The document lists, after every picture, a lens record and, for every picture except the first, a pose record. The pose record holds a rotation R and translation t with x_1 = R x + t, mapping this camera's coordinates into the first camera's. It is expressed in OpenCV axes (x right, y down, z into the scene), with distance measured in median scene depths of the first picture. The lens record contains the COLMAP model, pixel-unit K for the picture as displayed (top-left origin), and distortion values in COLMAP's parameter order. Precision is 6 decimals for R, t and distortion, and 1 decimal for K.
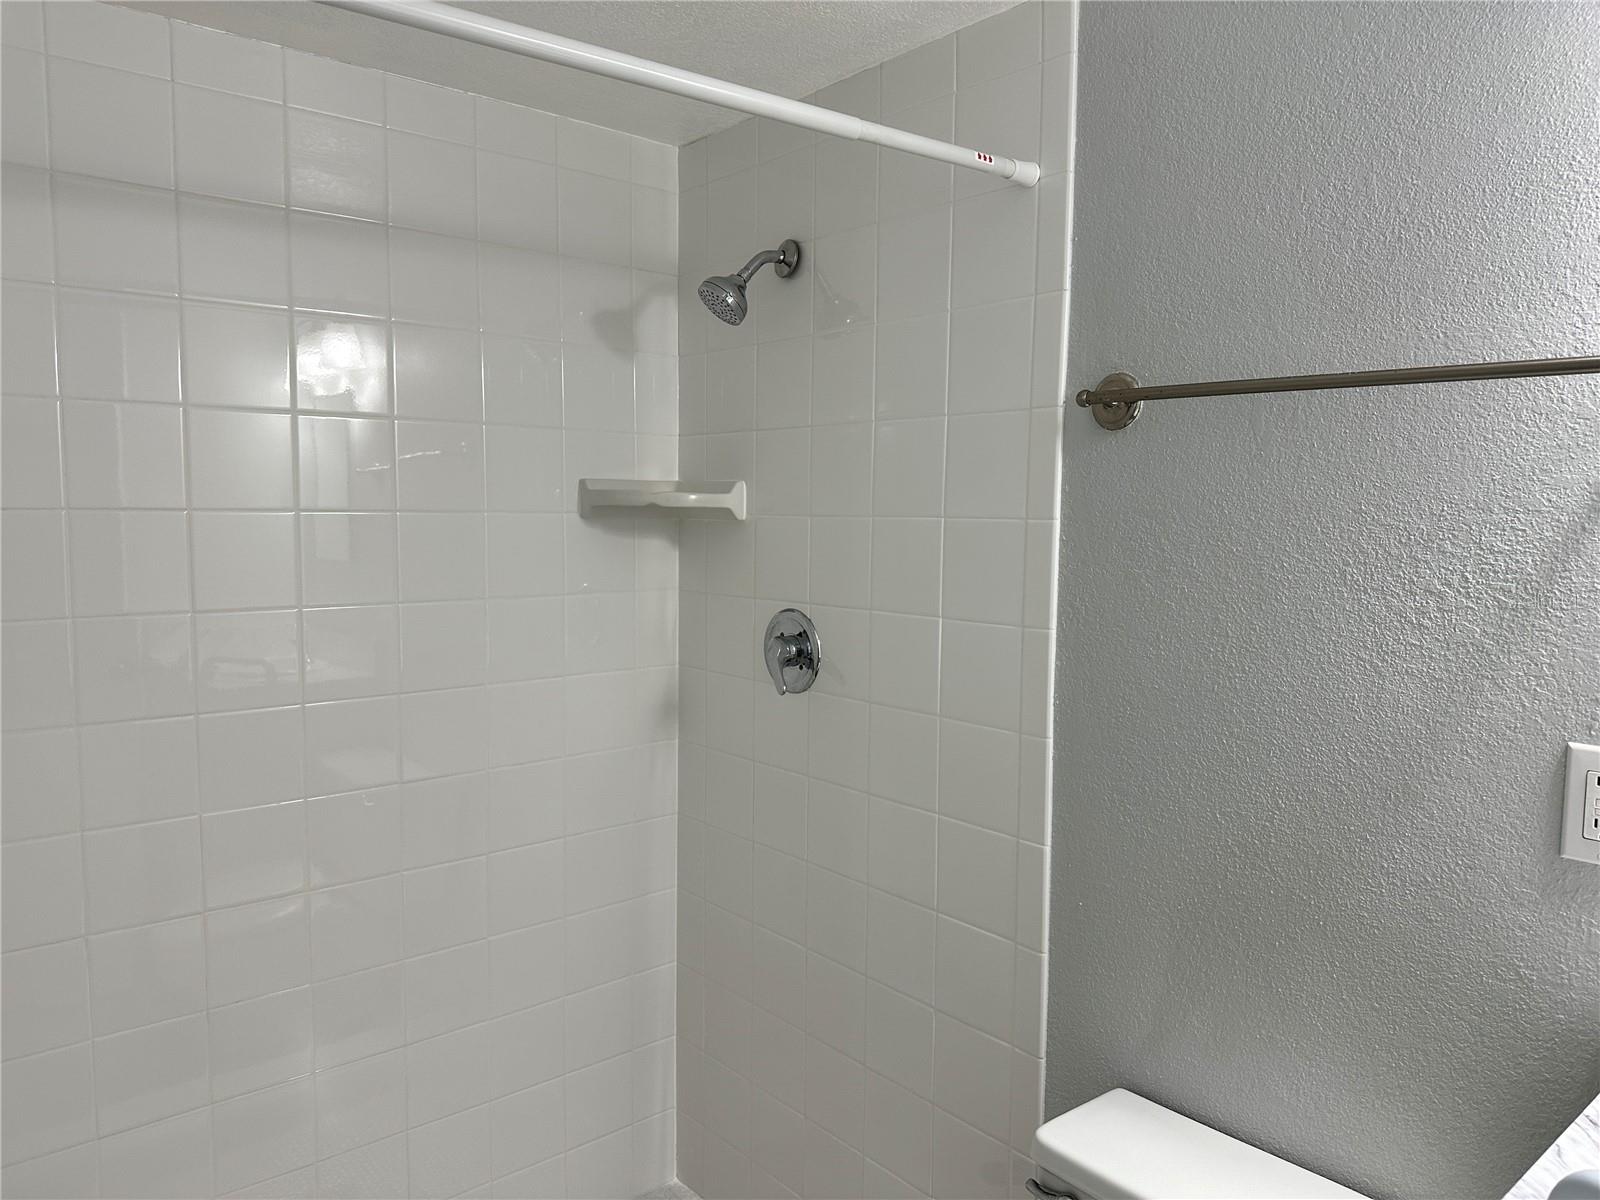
lens RADIAL K [[1127.5, 0, 788.4], [0, 1127.5, 601.4], [0, 0, 1]] dist [0.105350, -0.163752]
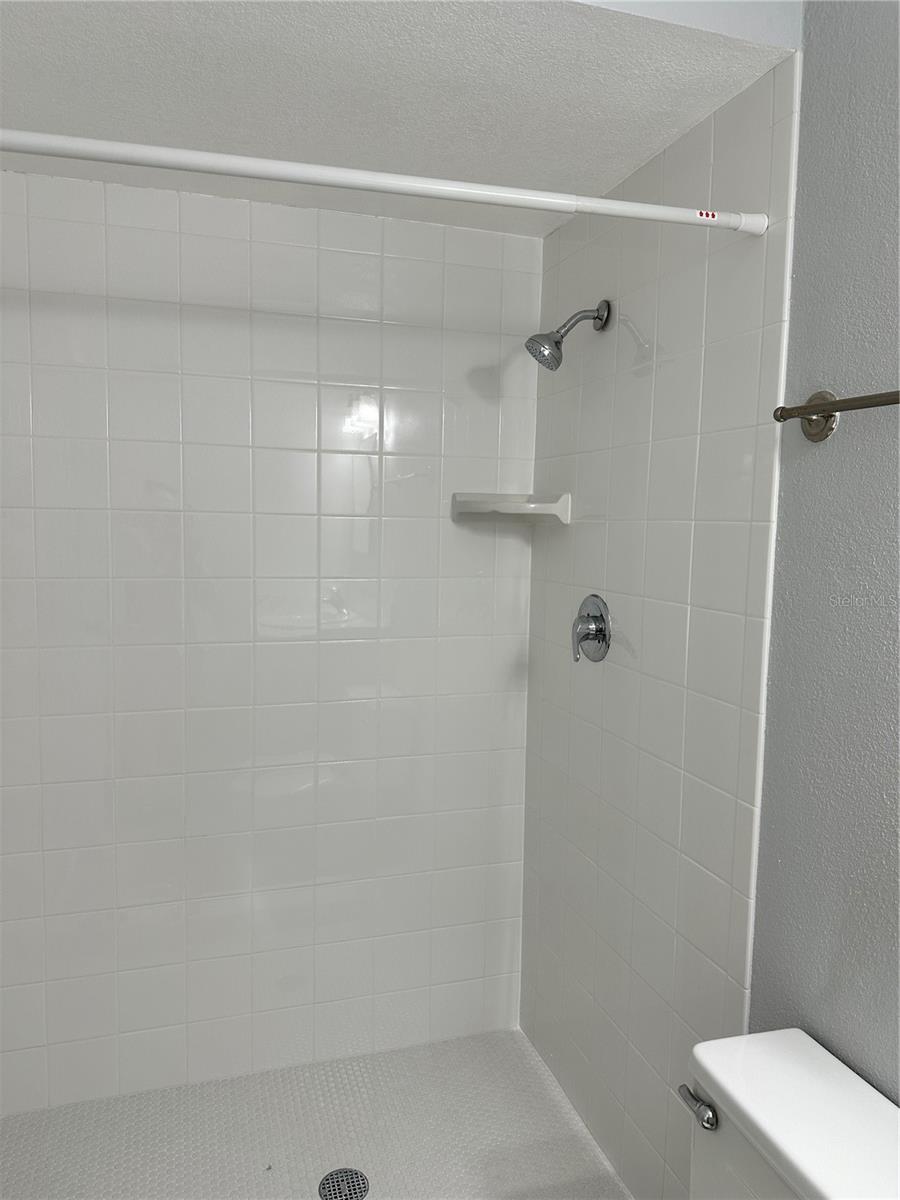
lens RADIAL K [[845.6, 0, 448.2], [0, 845.6, 588.7], [0, 0, 1]] dist [0.031897, -0.029535]
pose [[0.927530, 0.035475, -0.372062, 0.221761], [-0.036721, 0.999319, 0.003739, 0.002800], [0.371941, 0.010195, 0.928200, 0.076307]]
